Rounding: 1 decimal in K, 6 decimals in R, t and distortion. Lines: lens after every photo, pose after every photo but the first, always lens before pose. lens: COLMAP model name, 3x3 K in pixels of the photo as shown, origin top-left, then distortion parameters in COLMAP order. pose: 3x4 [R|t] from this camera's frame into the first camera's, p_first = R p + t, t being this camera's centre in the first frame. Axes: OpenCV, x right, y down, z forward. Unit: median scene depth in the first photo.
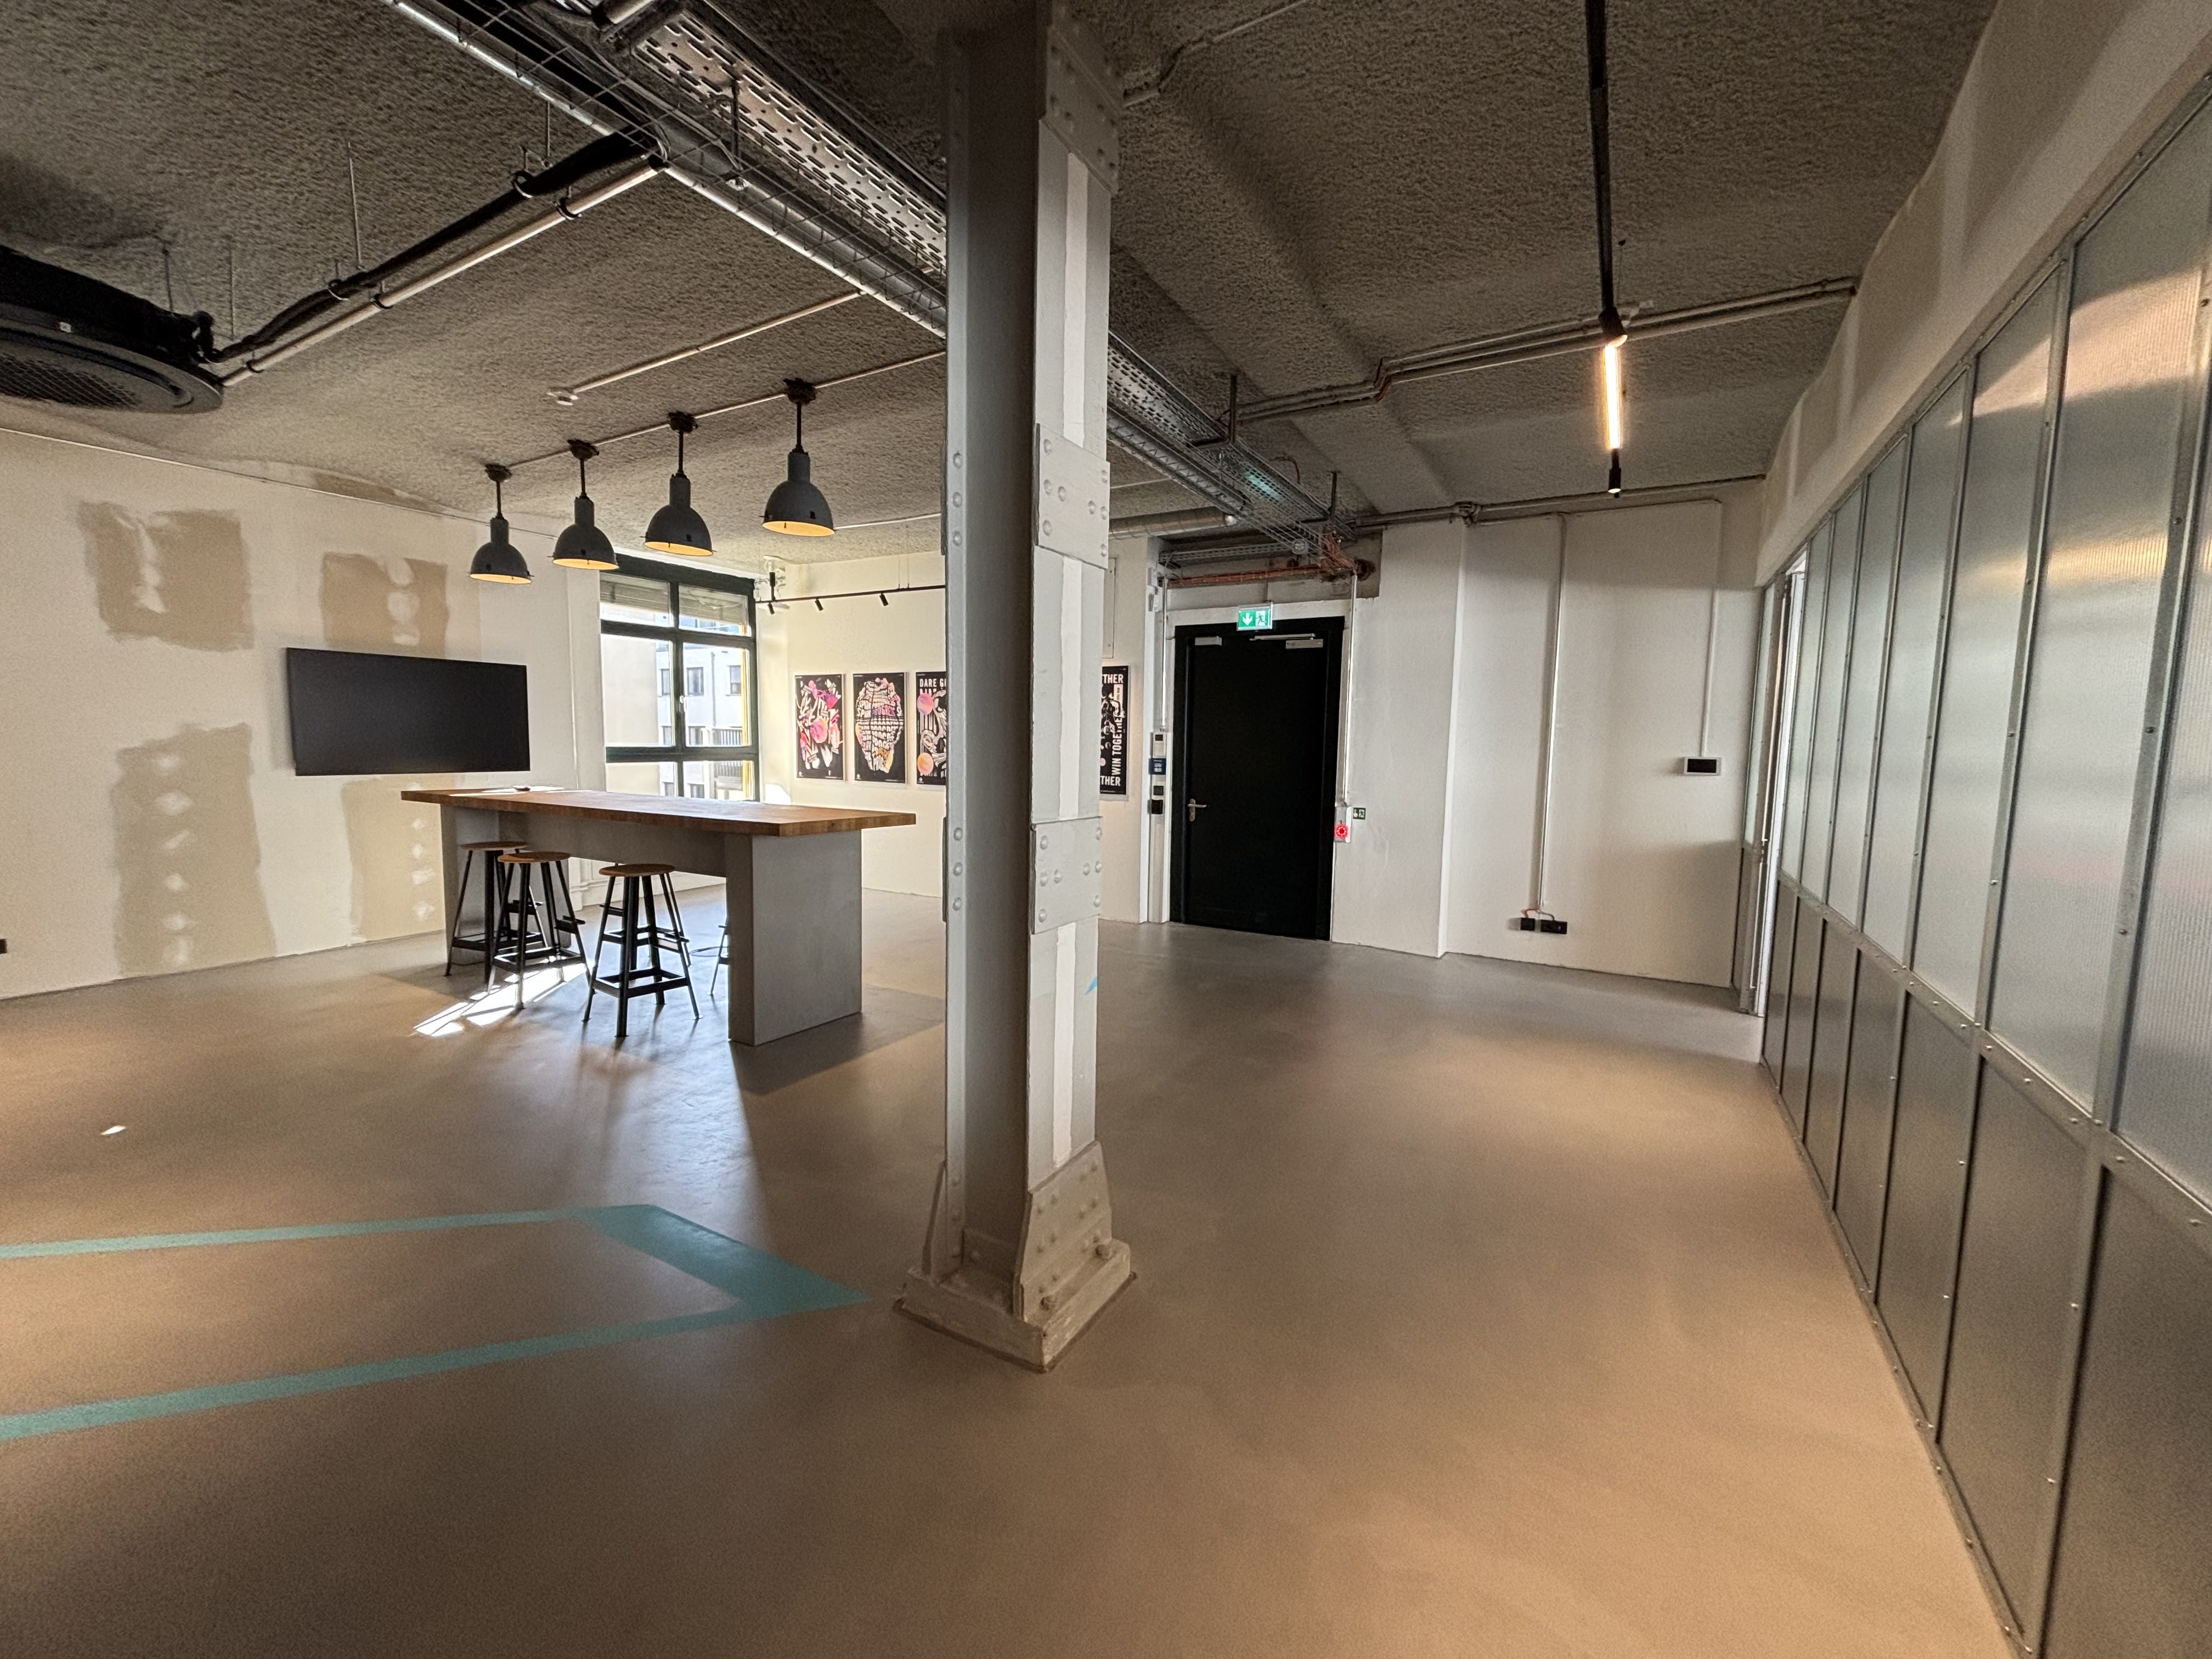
lens RADIAL K [[888.7, 0, 1114.0], [0, 888.7, 826.2], [0, 0, 1]] dist [-0.000226, -0.001002]
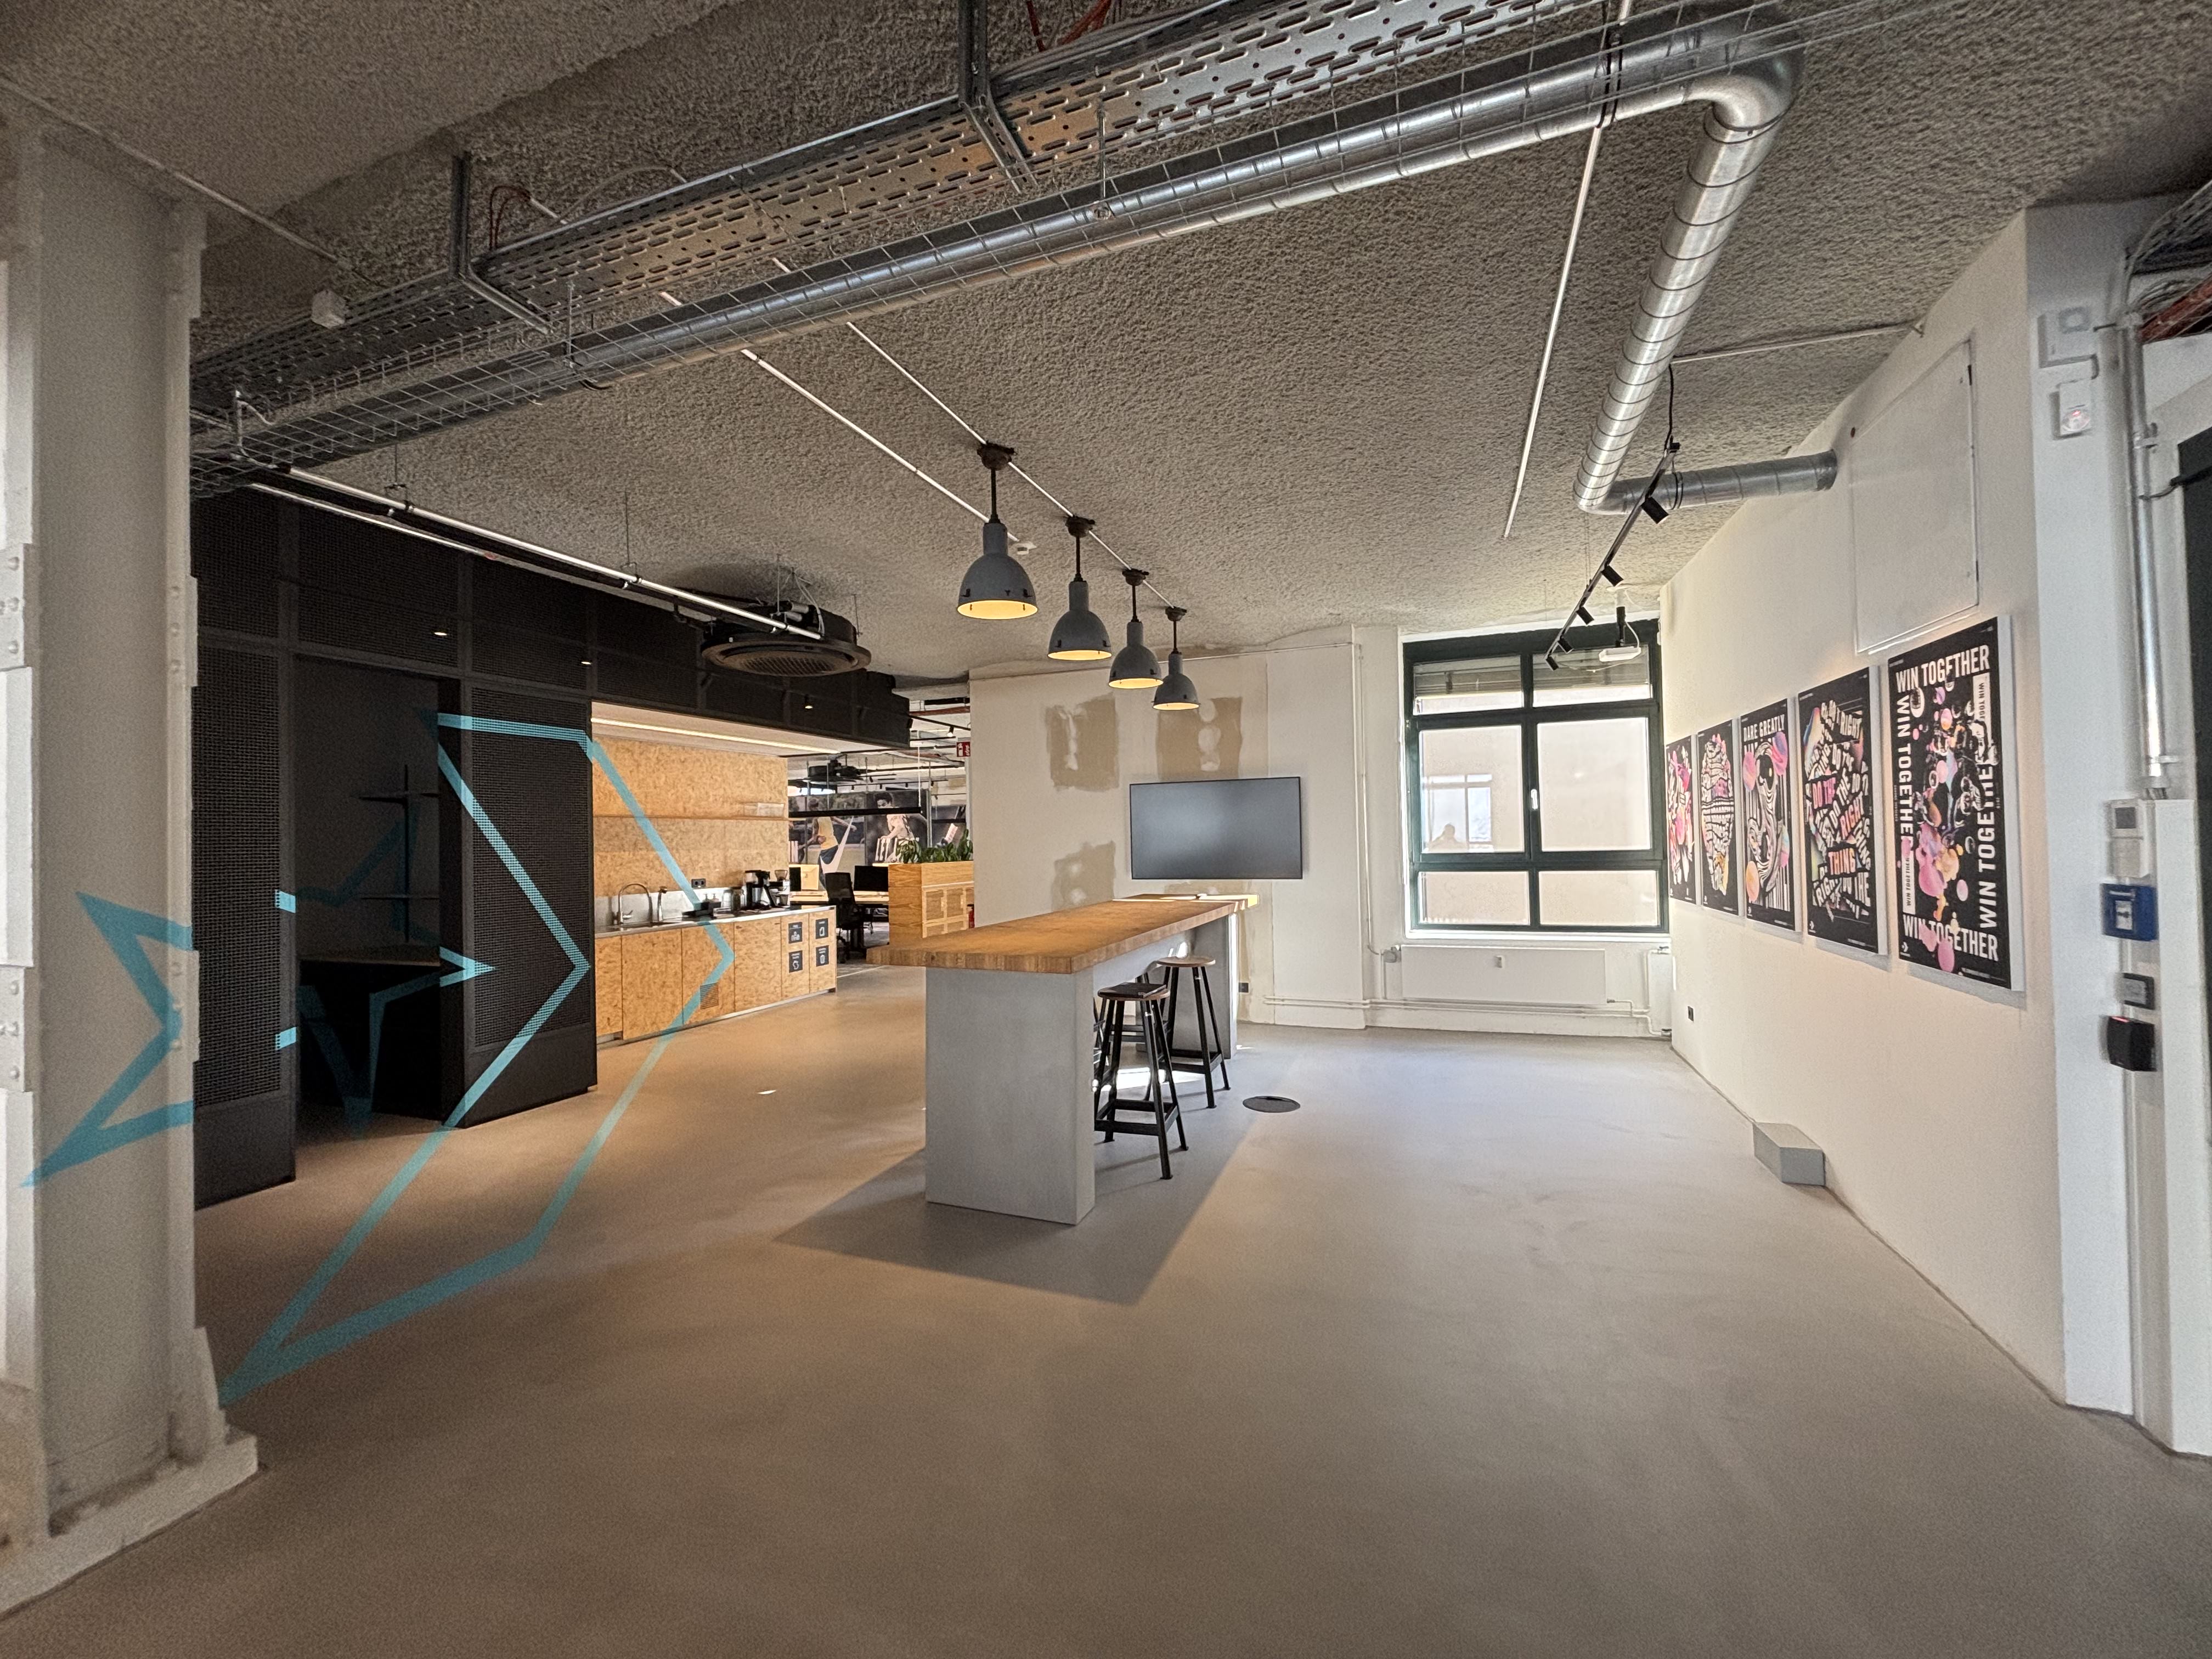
lens RADIAL K [[888.7, 0, 1123.0], [0, 888.7, 823.4], [0, 0, 1]] dist [-0.000226, -0.001002]
pose [[0.147465, -0.037696, -0.988349, 0.303073], [-0.073437, 0.996098, -0.048949, -0.057148], [0.986337, 0.079799, 0.144122, 0.610802]]
